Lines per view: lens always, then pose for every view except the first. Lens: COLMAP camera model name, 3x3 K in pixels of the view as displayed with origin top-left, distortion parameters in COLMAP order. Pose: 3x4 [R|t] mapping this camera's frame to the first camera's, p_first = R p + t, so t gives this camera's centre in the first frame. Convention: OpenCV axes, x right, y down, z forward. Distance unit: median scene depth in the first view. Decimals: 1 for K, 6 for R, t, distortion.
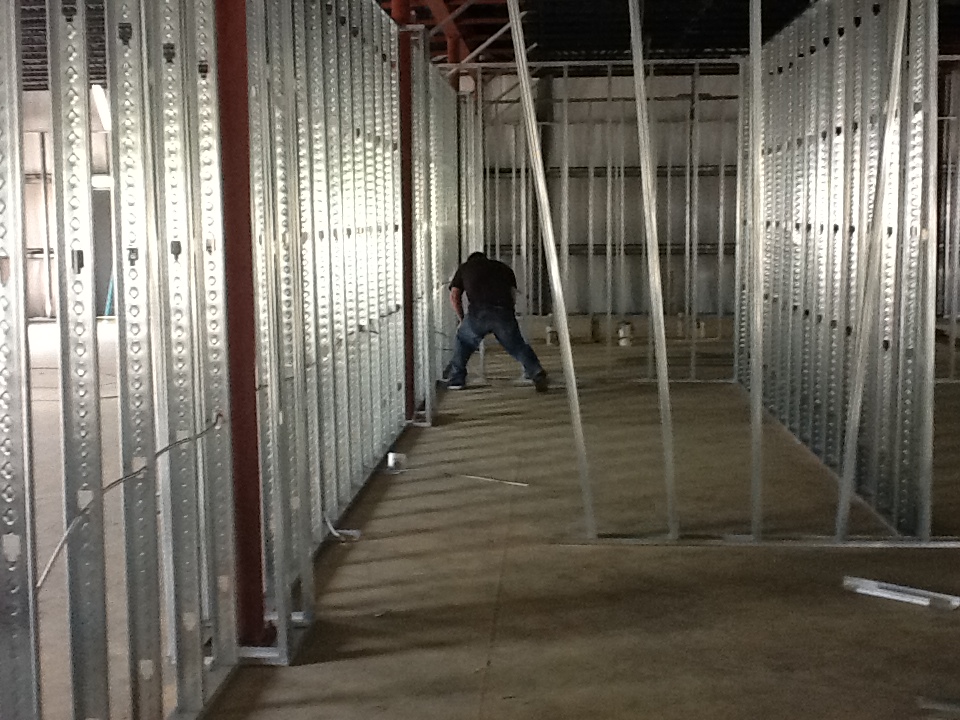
lens RADIAL K [[1126.0, 0, 479.2], [0, 1126.0, 339.7], [0, 0, 1]] dist [-0.055358, -0.008941]
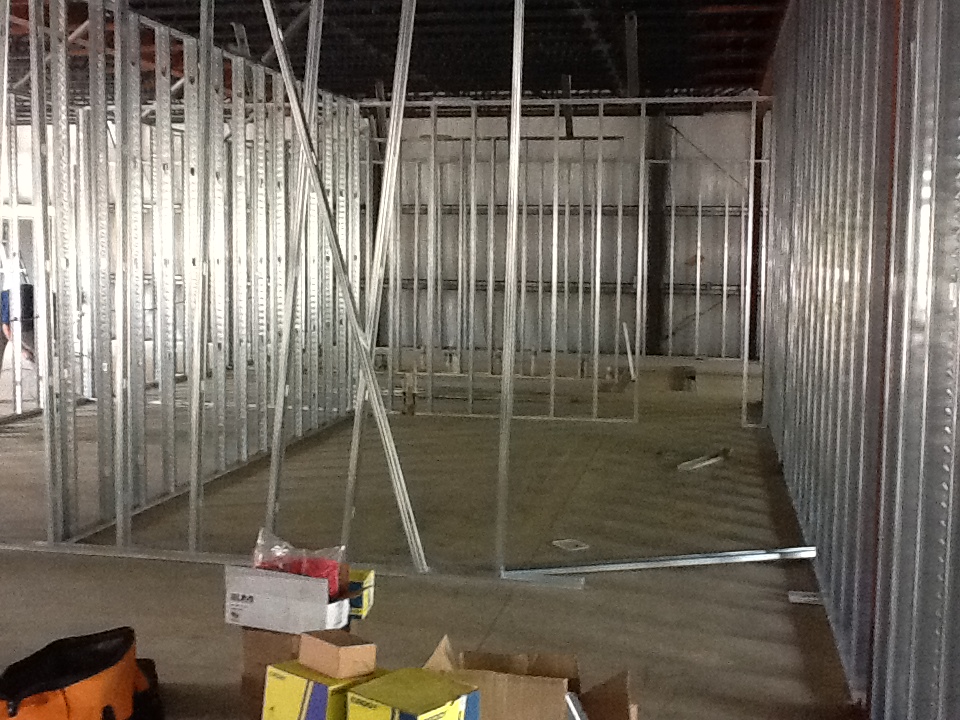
lens RADIAL K [[1126.0, 0, 479.2], [0, 1126.0, 339.7], [0, 0, 1]] dist [-0.055358, -0.008941]
pose [[0.996574, 0.027198, -0.078106, 0.195183], [-0.029575, 0.999129, -0.029437, -0.000282], [0.077237, 0.031646, 0.996510, -0.018432]]
